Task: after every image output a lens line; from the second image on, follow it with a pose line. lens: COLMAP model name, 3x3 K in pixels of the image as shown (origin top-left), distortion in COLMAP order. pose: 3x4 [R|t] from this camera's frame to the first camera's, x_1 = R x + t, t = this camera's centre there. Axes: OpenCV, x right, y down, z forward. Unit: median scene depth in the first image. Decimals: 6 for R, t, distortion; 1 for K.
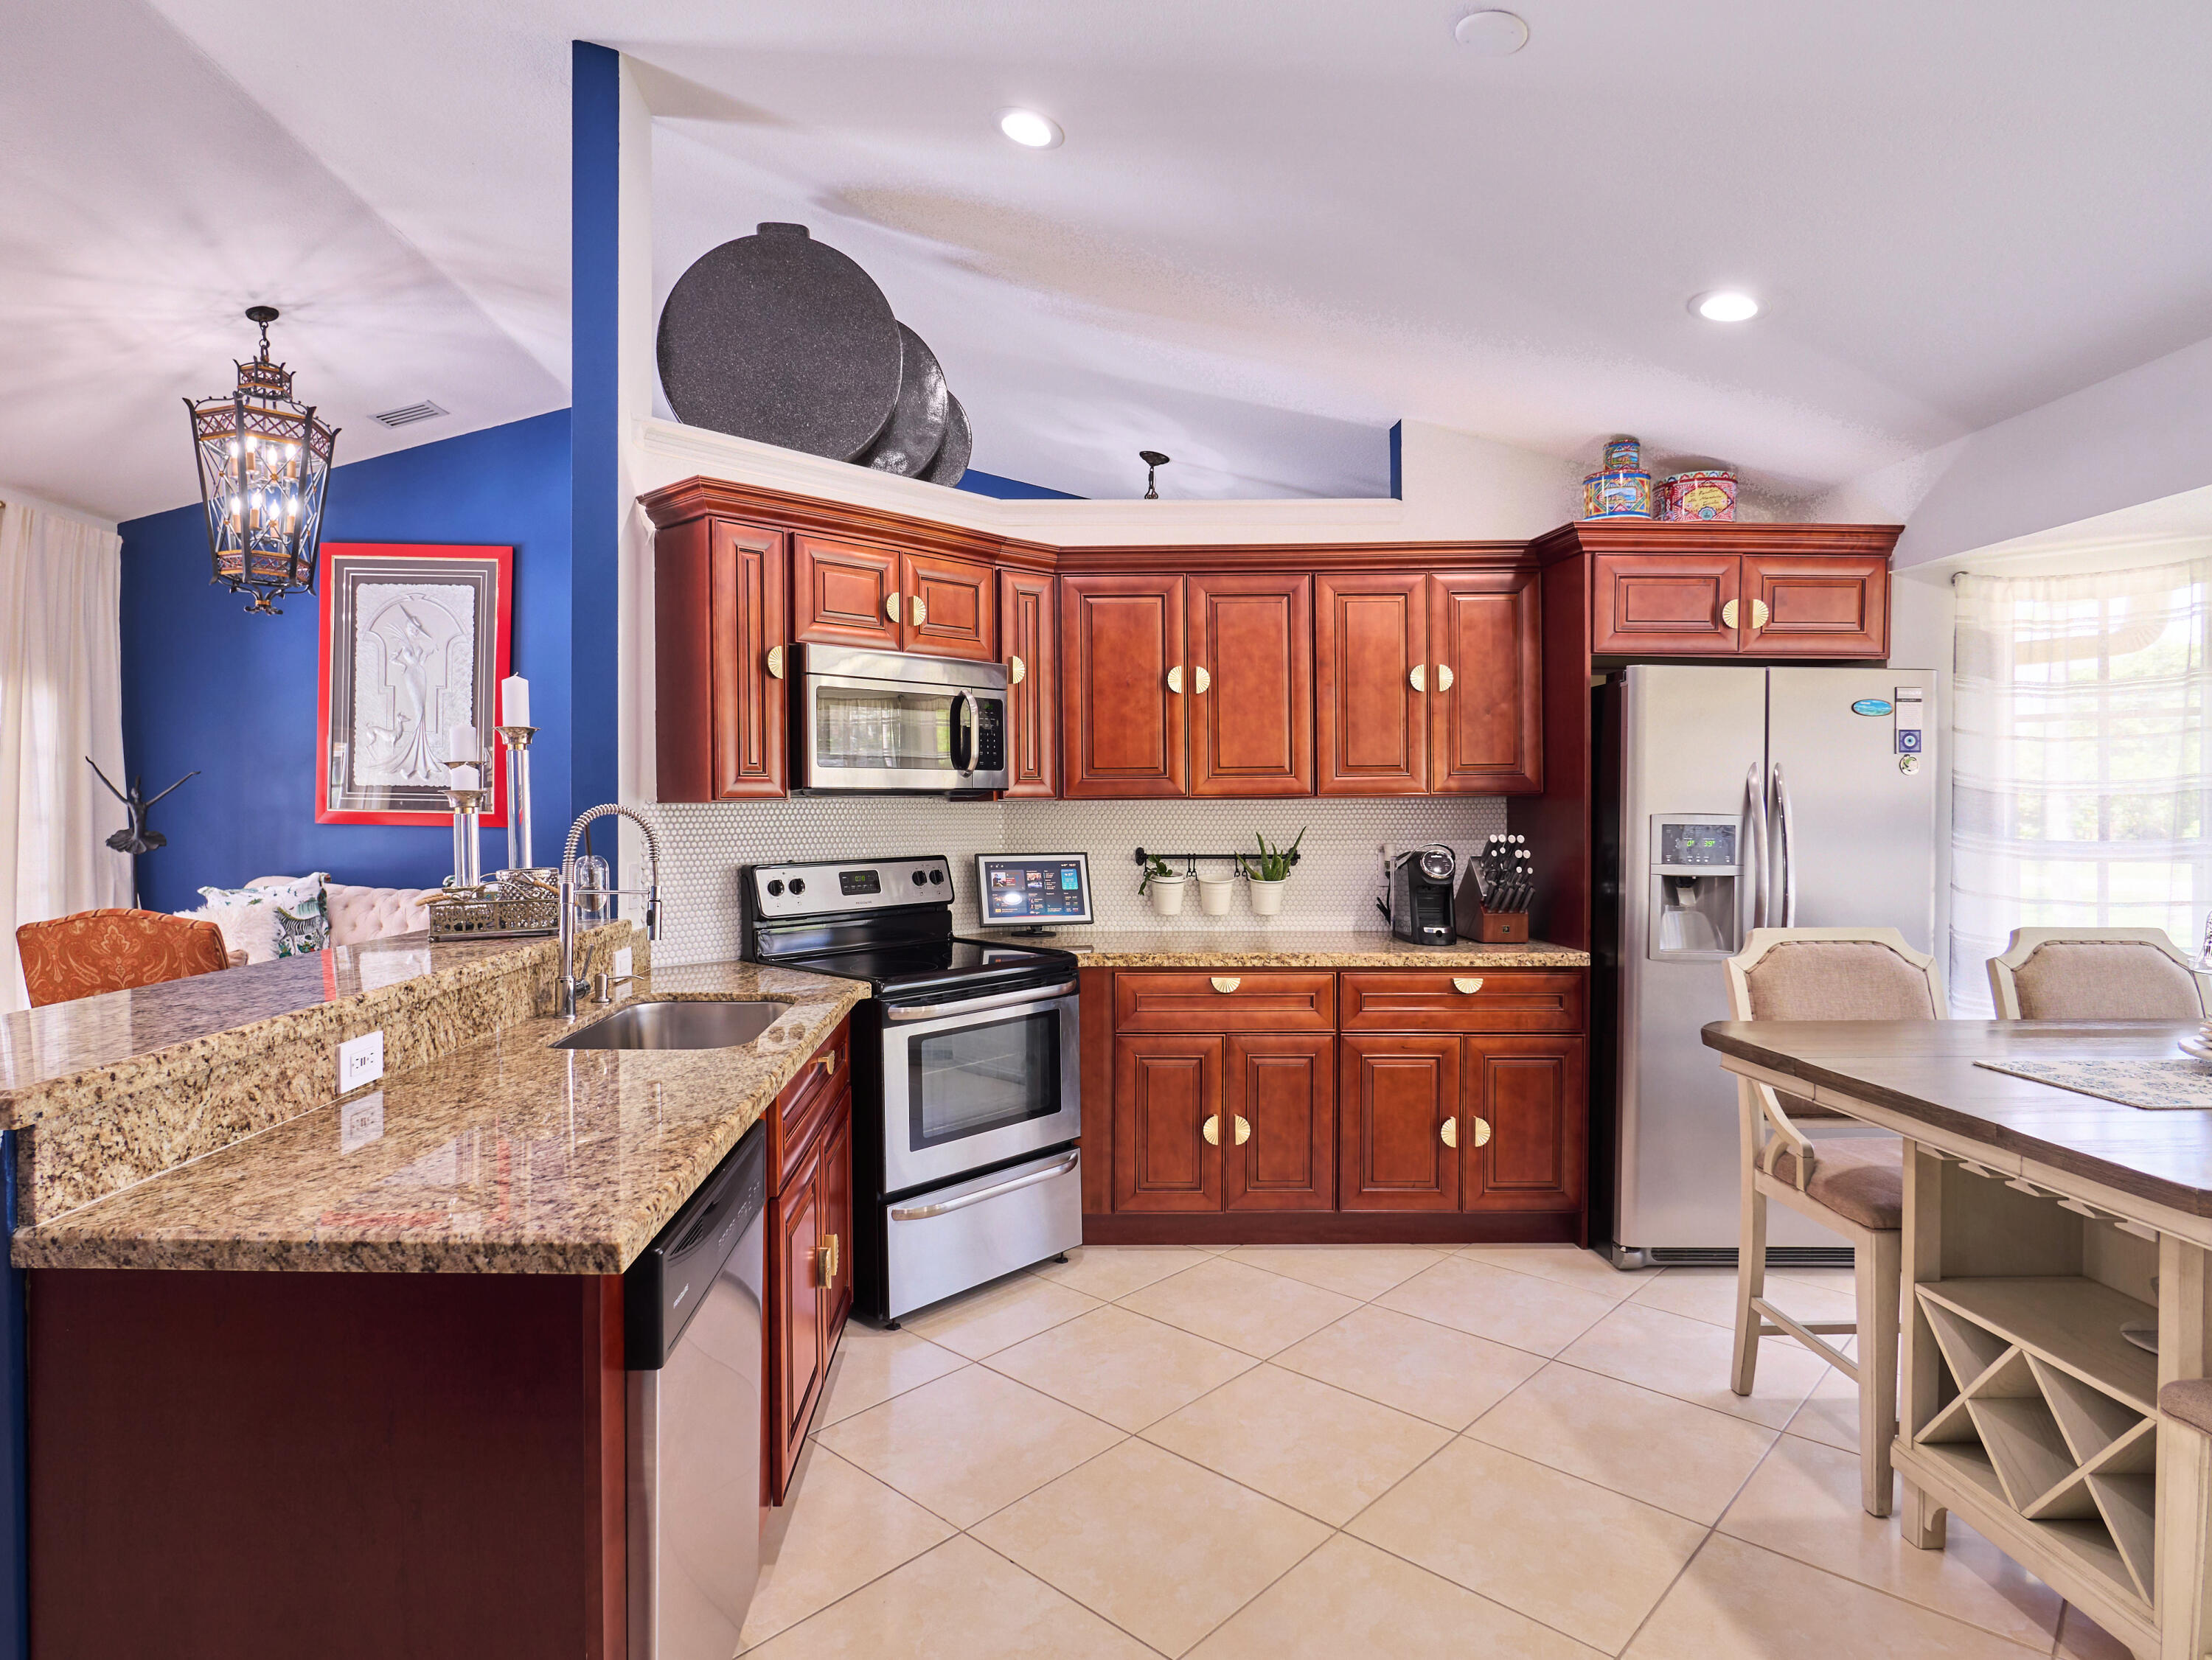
lens RADIAL K [[1188.4, 0, 1105.6], [0, 1188.4, 824.0], [0, 0, 1]] dist [0.000568, -0.000873]
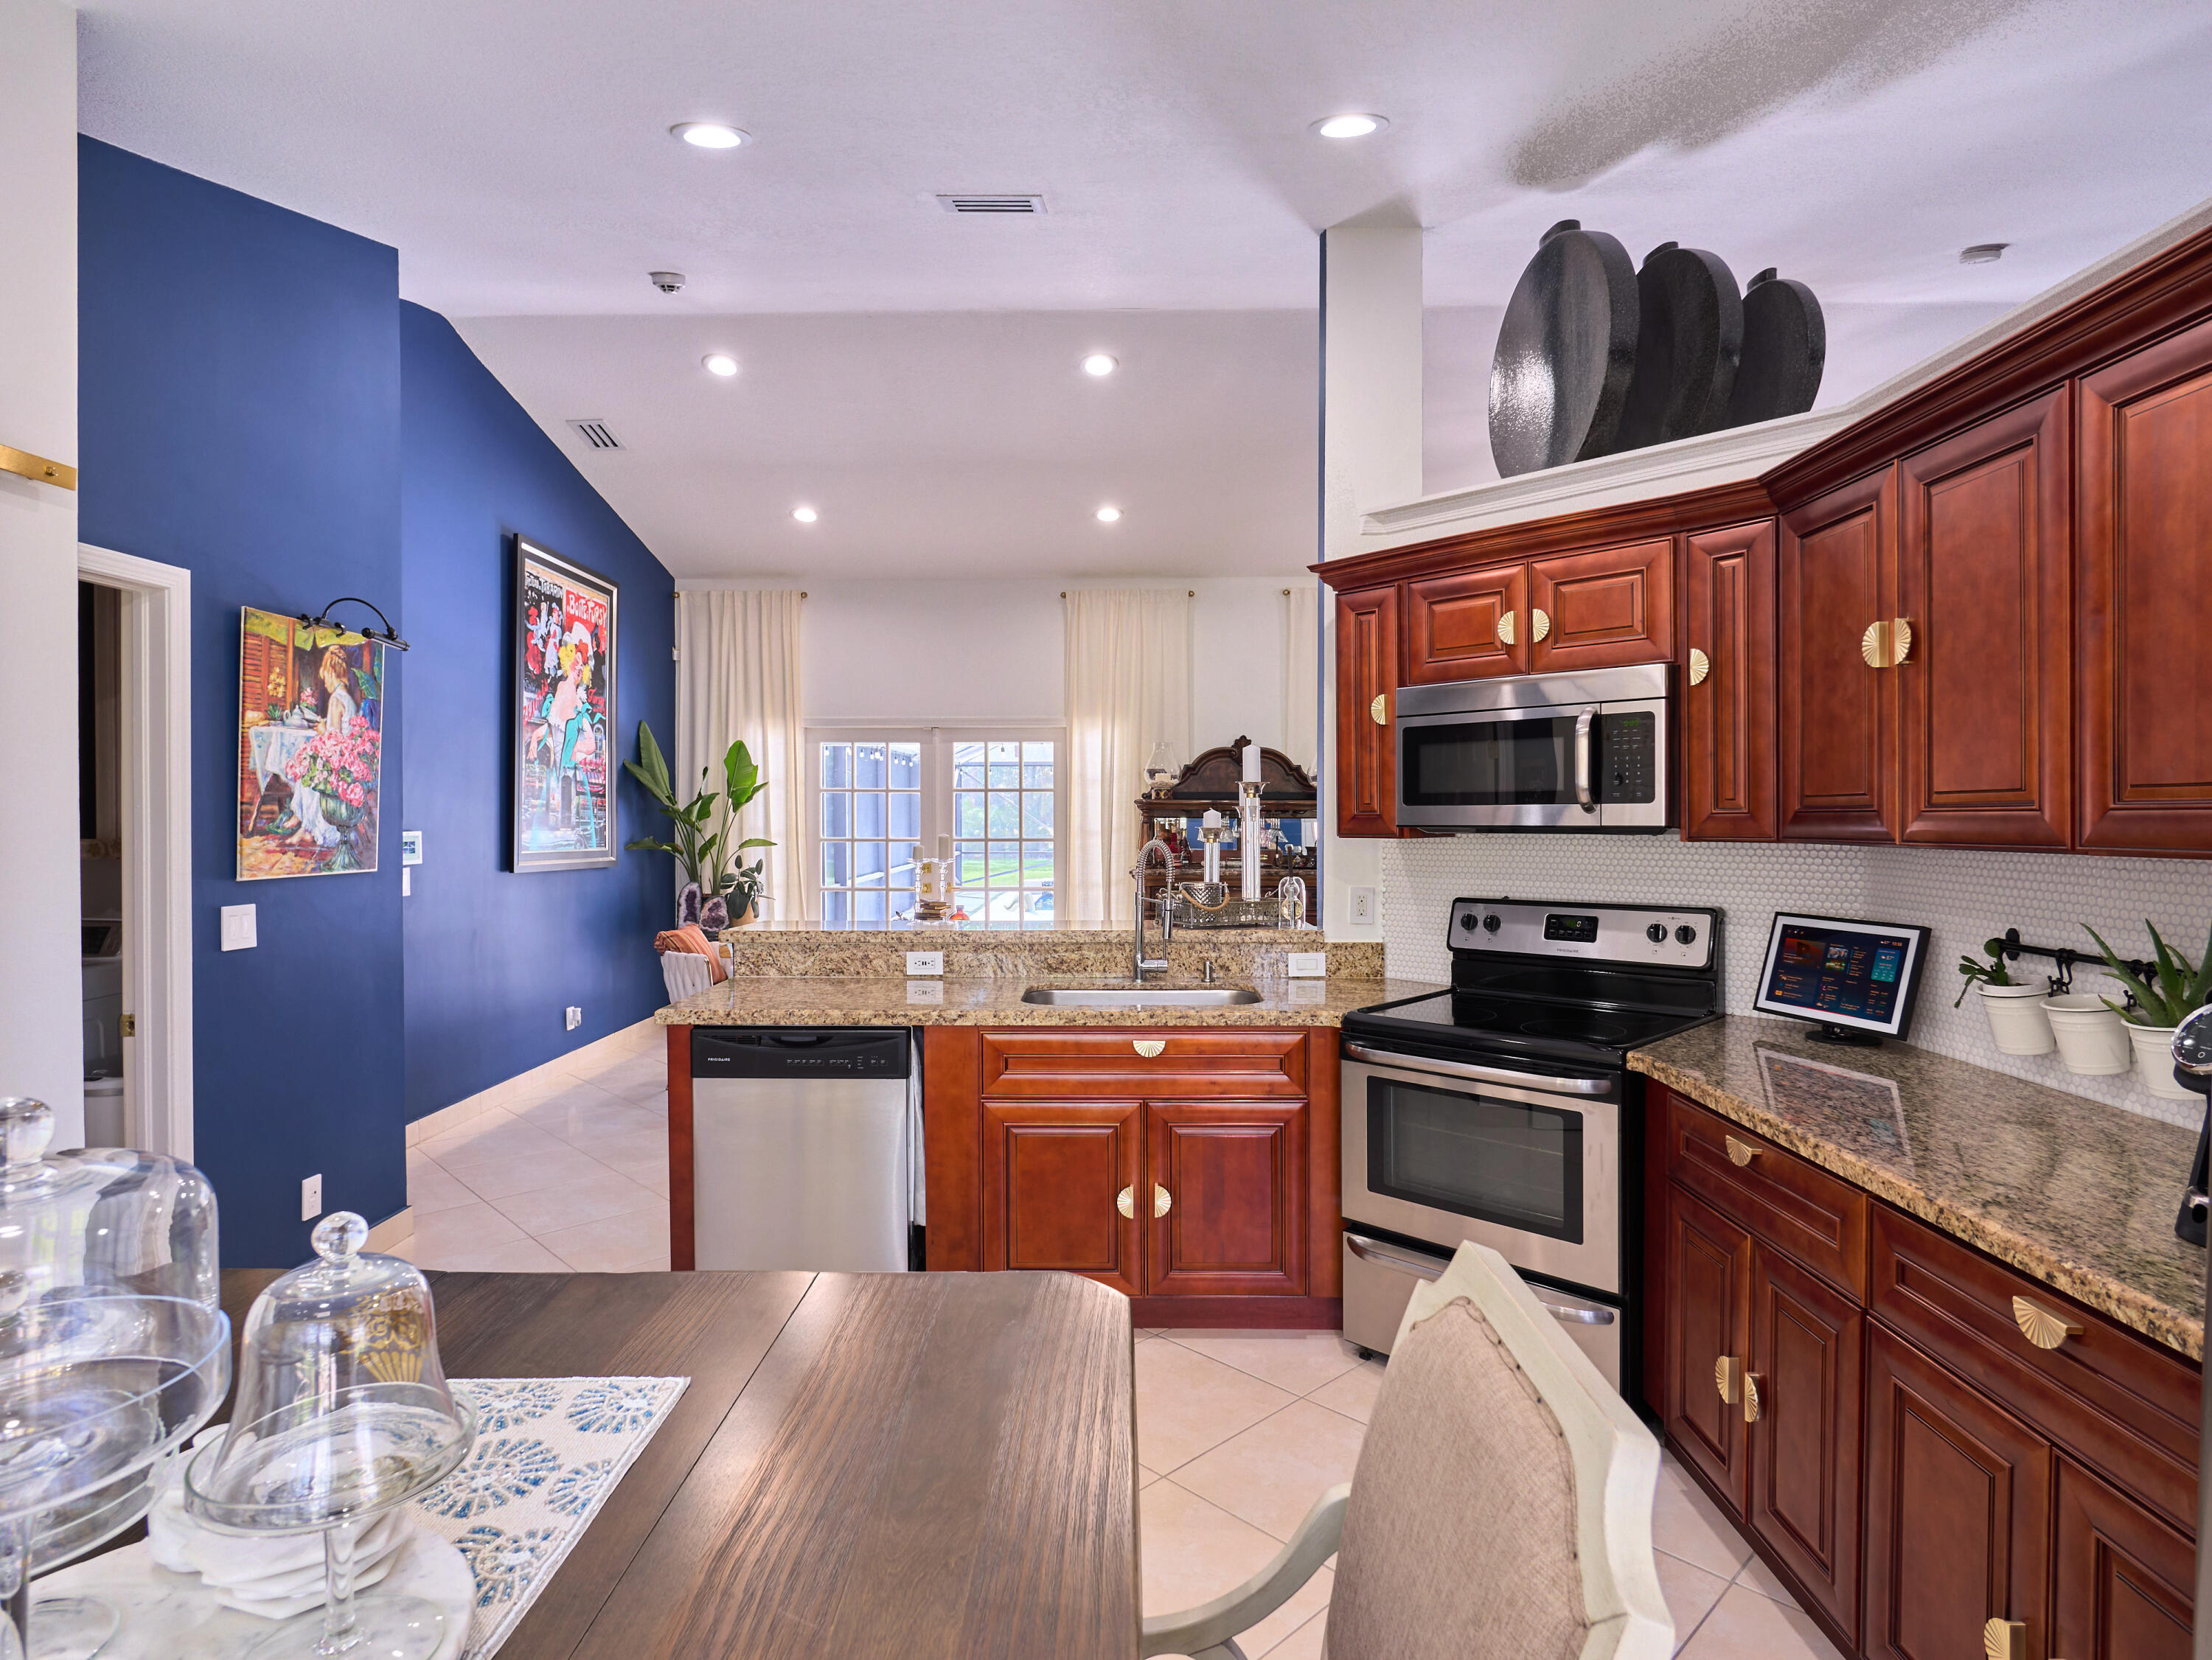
lens RADIAL K [[1188.4, 0, 1106.8], [0, 1188.4, 818.7], [0, 0, 1]] dist [0.000568, -0.000873]
pose [[-0.033809, 0.008675, -0.999391, 0.664129], [-0.012426, 0.999881, 0.009100, -0.035516], [0.999351, 0.012726, -0.033698, 0.634941]]
